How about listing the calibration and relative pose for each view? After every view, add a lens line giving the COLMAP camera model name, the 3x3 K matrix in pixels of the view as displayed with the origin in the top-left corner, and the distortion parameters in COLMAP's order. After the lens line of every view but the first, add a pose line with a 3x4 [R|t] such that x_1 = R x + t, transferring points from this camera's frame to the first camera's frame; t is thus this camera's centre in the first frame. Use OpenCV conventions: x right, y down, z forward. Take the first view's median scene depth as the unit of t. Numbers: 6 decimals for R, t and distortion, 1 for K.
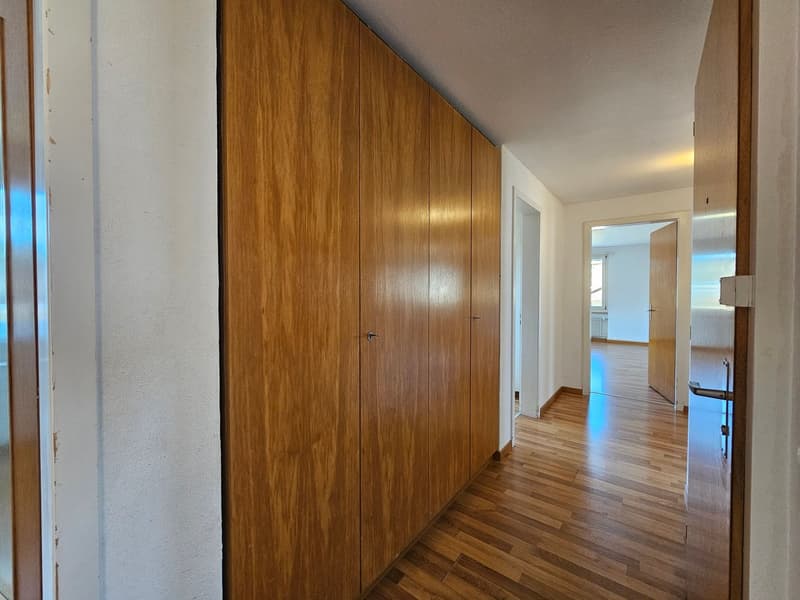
lens RADIAL K [[331.0, 0, 397.1], [0, 331.0, 297.8], [0, 0, 1]] dist [0.009042, -0.000335]
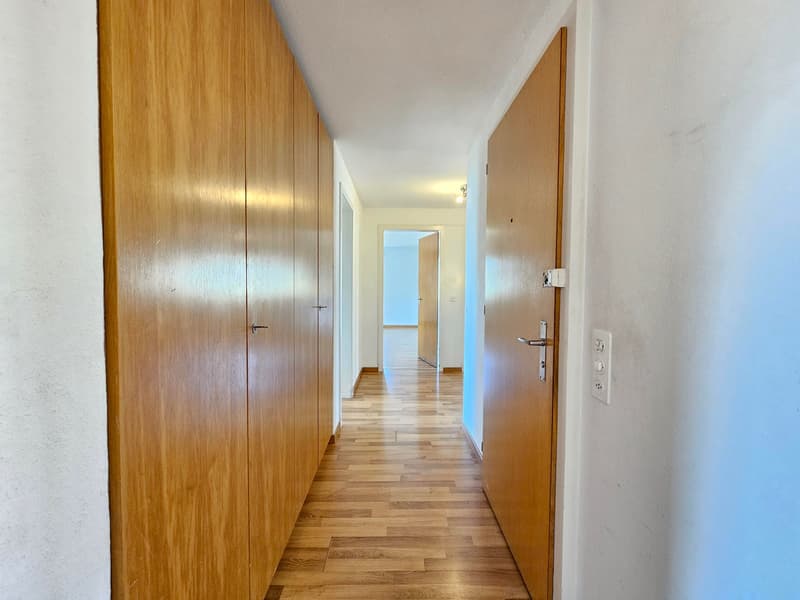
lens RADIAL K [[331.0, 0, 397.1], [0, 331.0, 297.8], [0, 0, 1]] dist [0.009042, -0.000335]
pose [[0.789594, -0.016499, 0.613408, -0.267448], [0.005587, 0.999790, 0.019700, 0.018812], [-0.613604, -0.012128, 0.789521, 0.086842]]
